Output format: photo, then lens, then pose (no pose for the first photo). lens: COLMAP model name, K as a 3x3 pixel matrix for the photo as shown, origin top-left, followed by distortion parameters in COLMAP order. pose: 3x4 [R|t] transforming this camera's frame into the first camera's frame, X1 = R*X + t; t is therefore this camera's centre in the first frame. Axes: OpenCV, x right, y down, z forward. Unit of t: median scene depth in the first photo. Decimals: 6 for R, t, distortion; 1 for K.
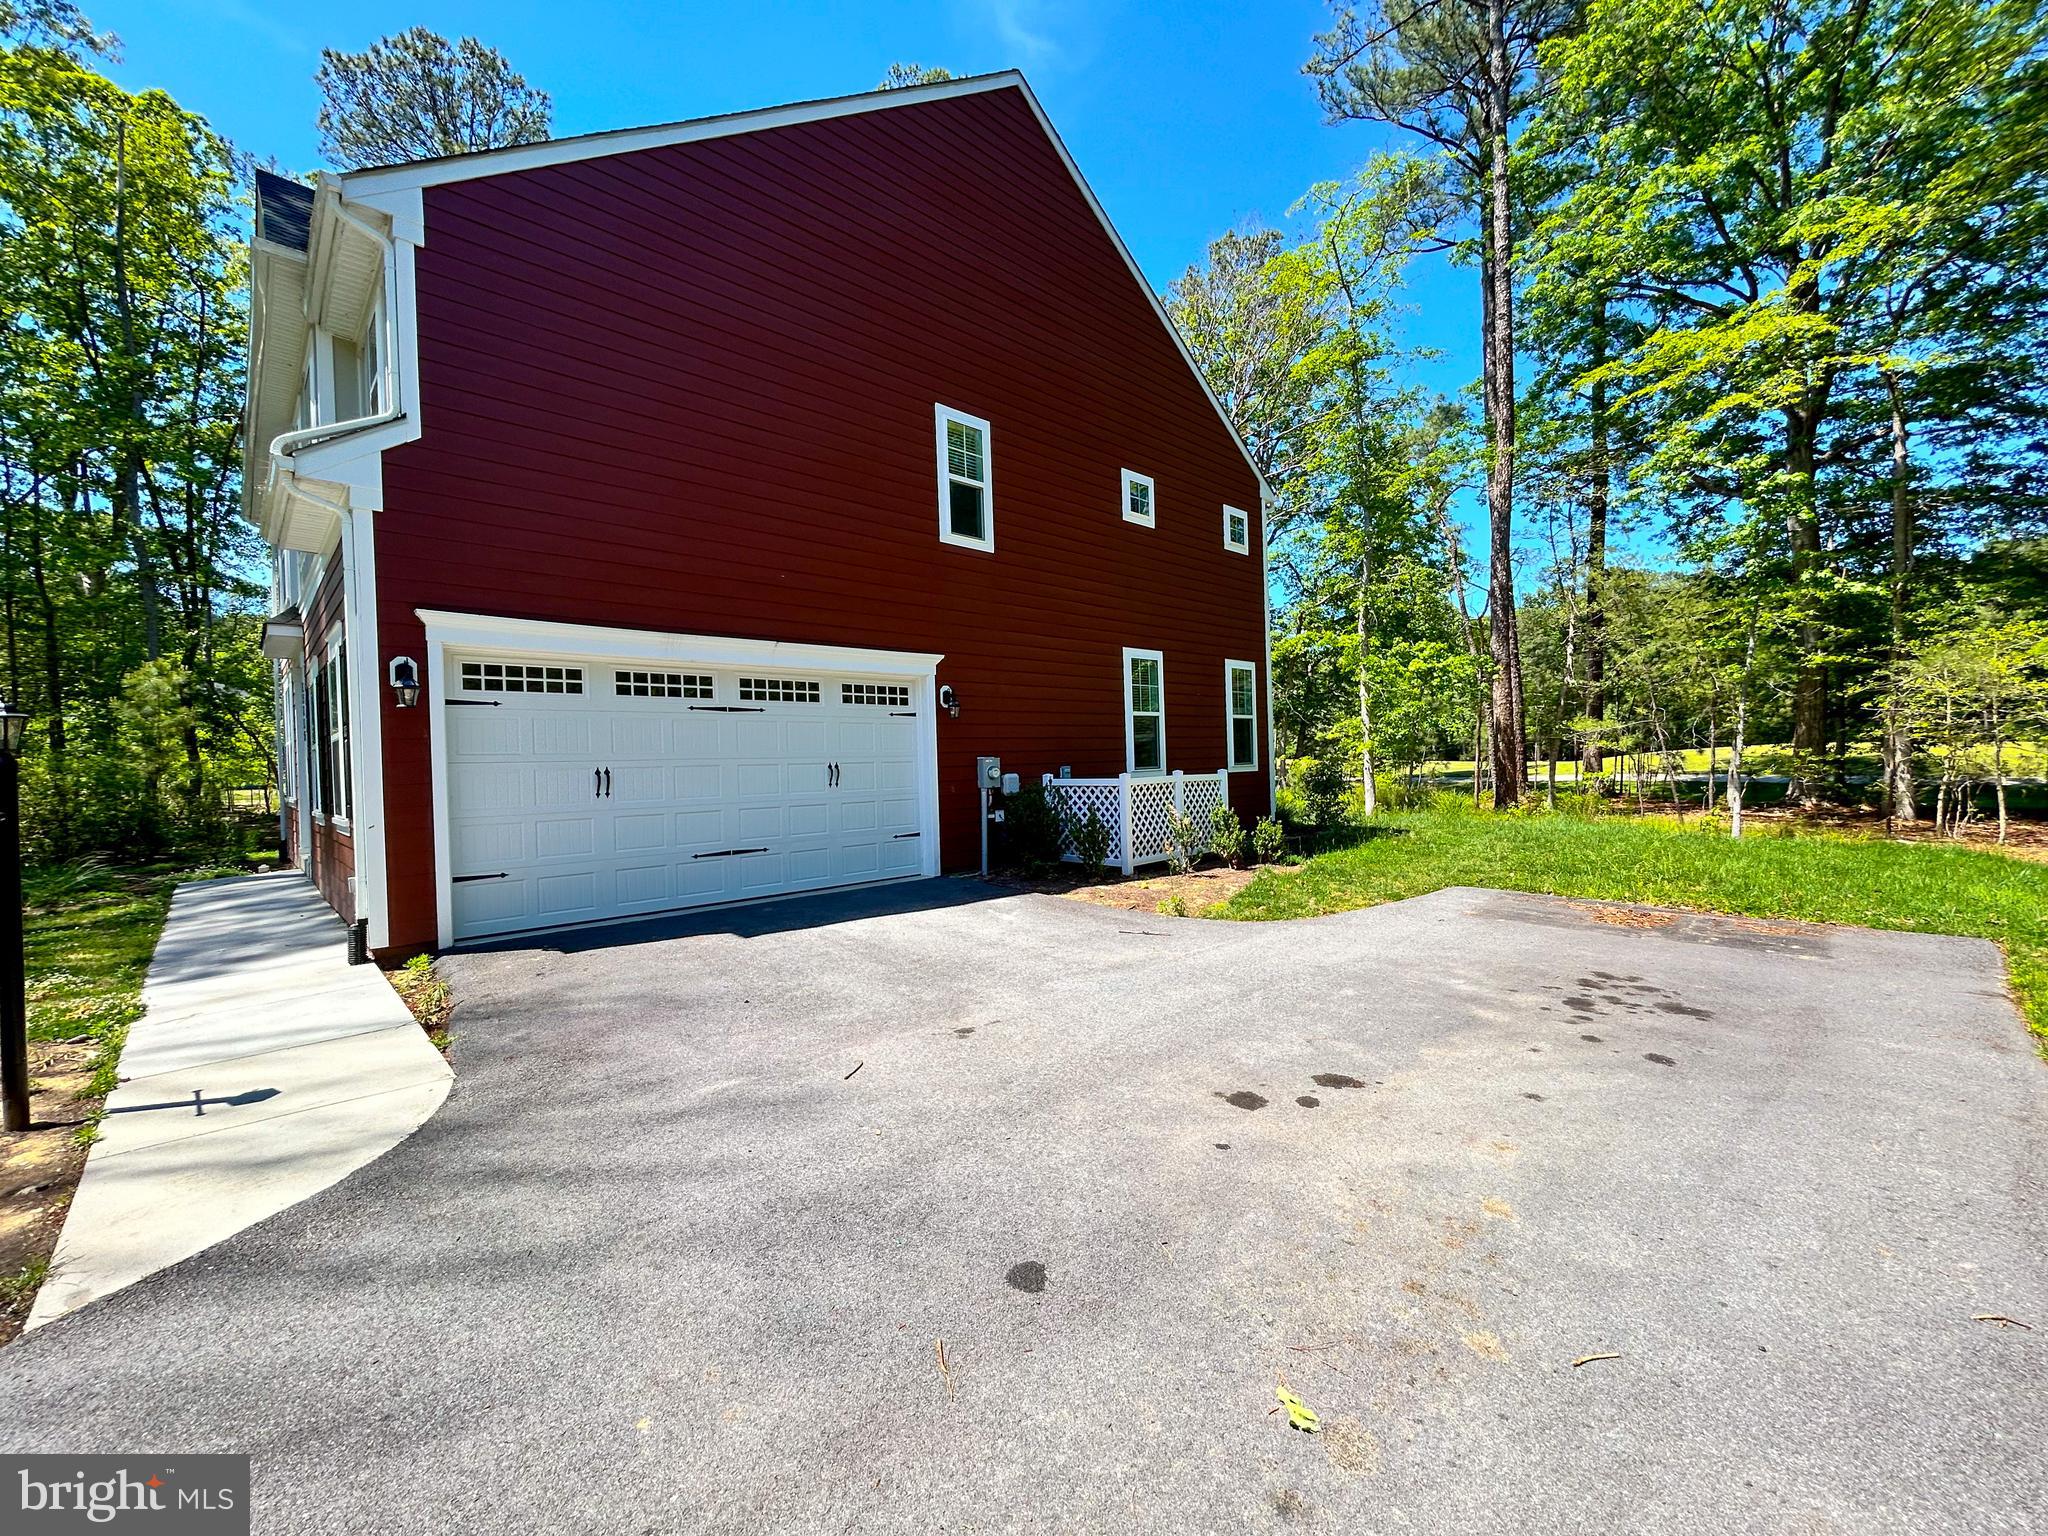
lens RADIAL K [[825.3, 0, 1024.0], [0, 825.3, 768.0], [0, 0, 1]] dist [-0.000455, 0.000024]
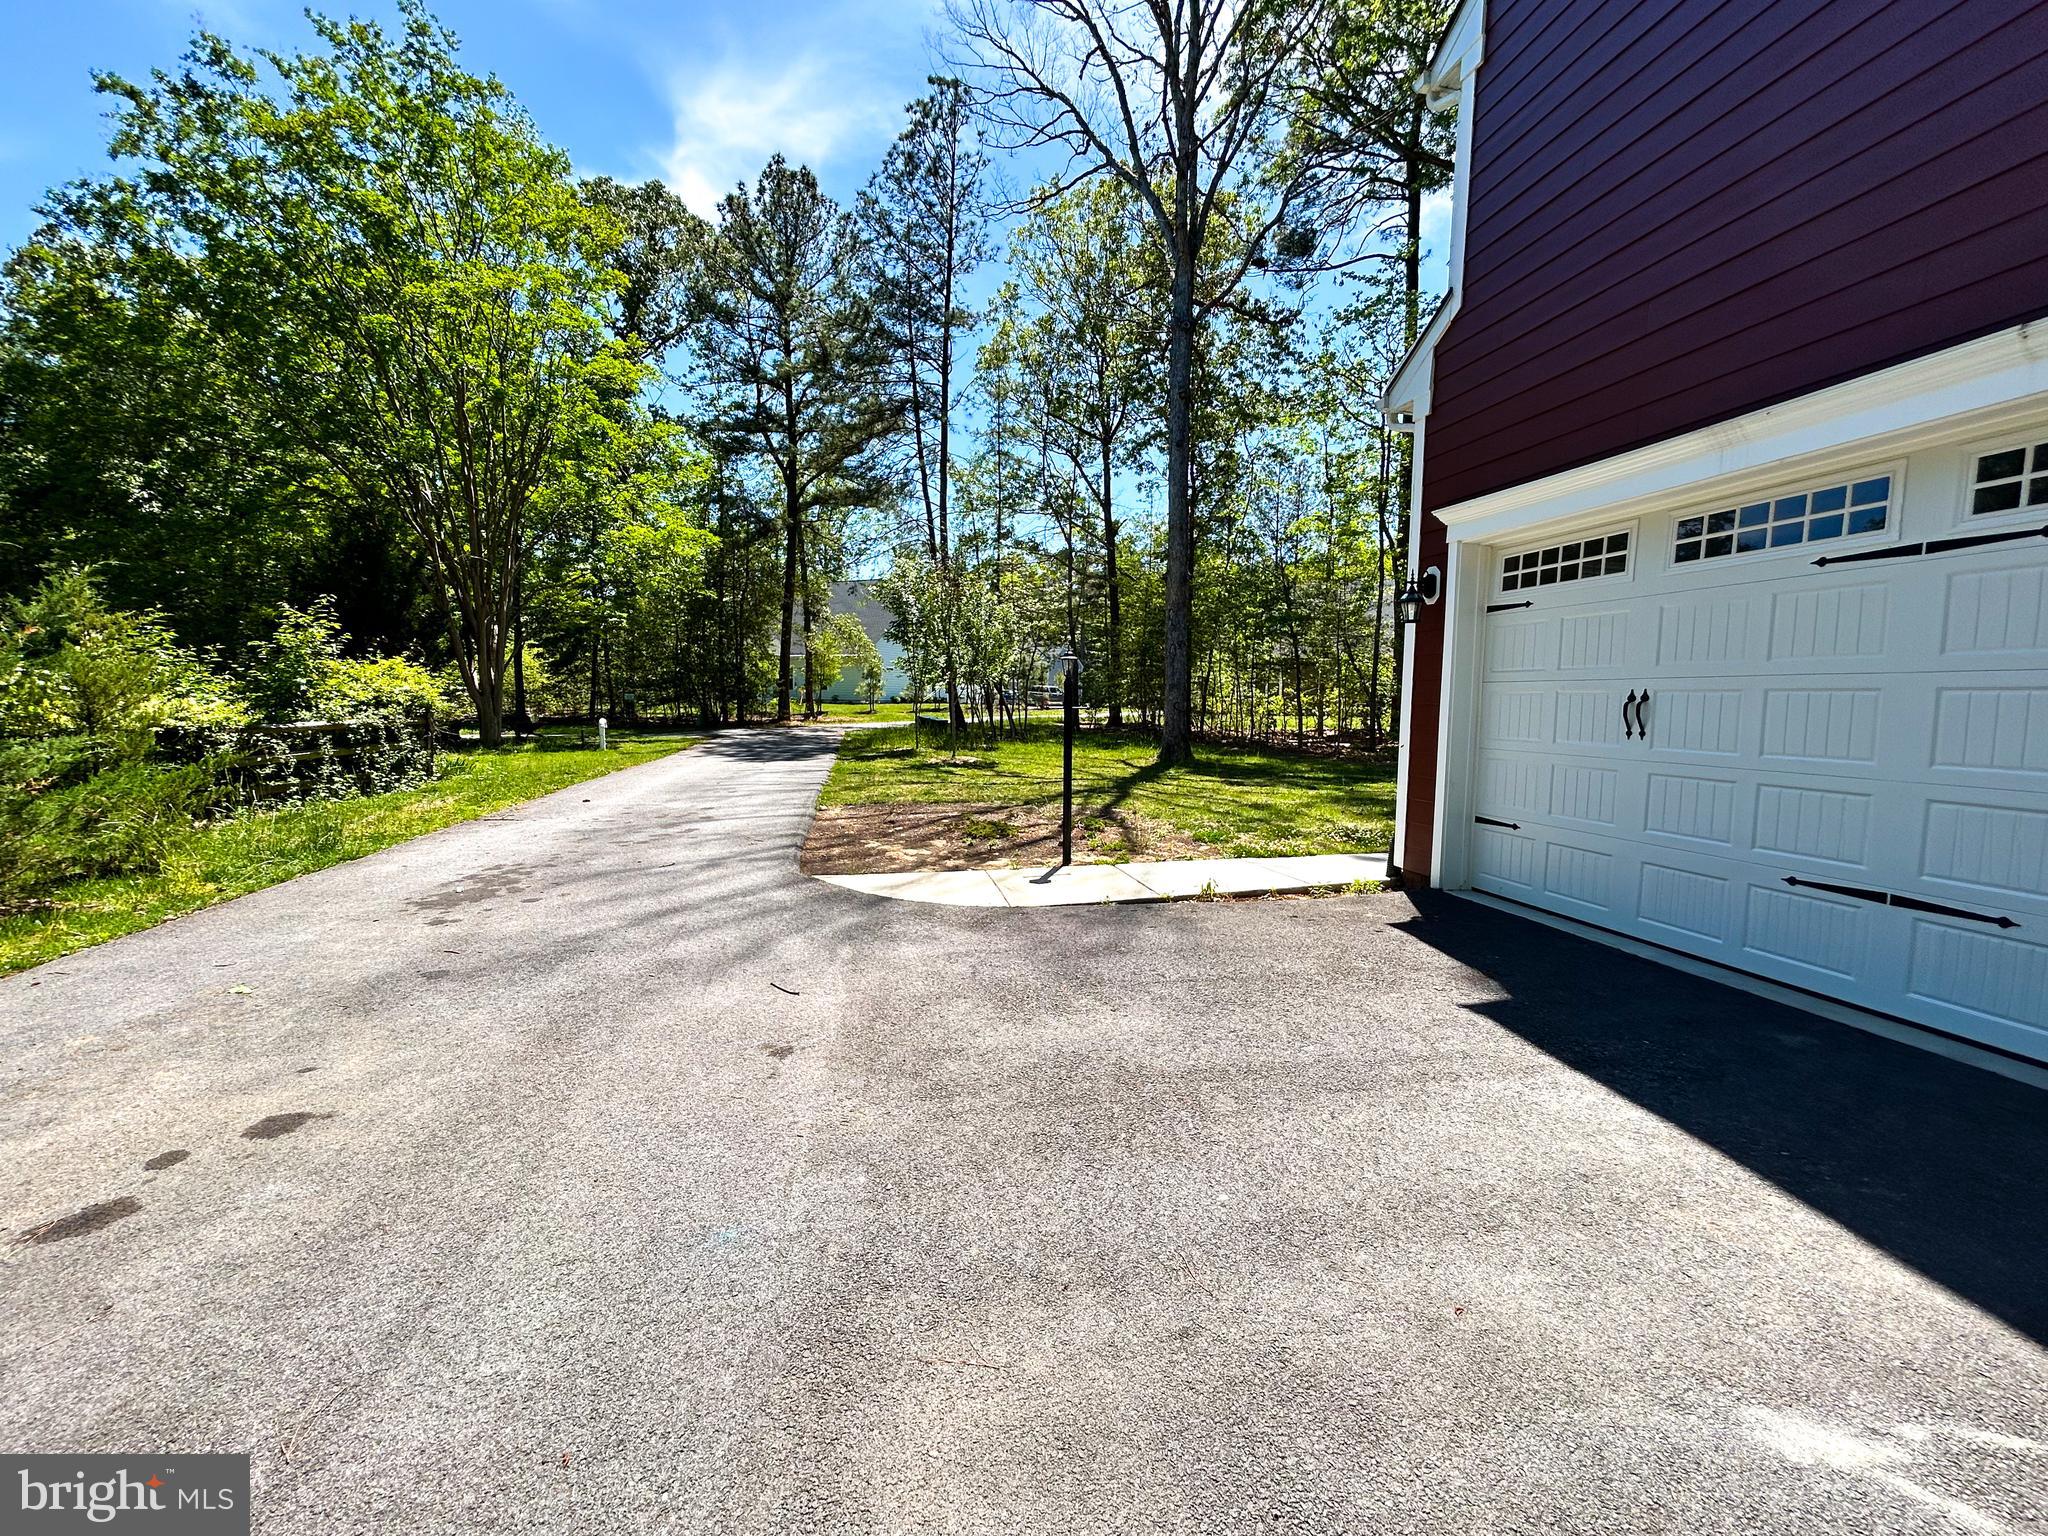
lens RADIAL K [[825.3, 0, 1024.0], [0, 825.3, 768.0], [0, 0, 1]] dist [-0.000455, 0.000024]
pose [[-0.534775, 0.088259, -0.840372, 0.349568], [-0.005402, 0.994153, 0.107847, -0.009253], [0.844977, 0.062213, -0.531172, 1.340988]]
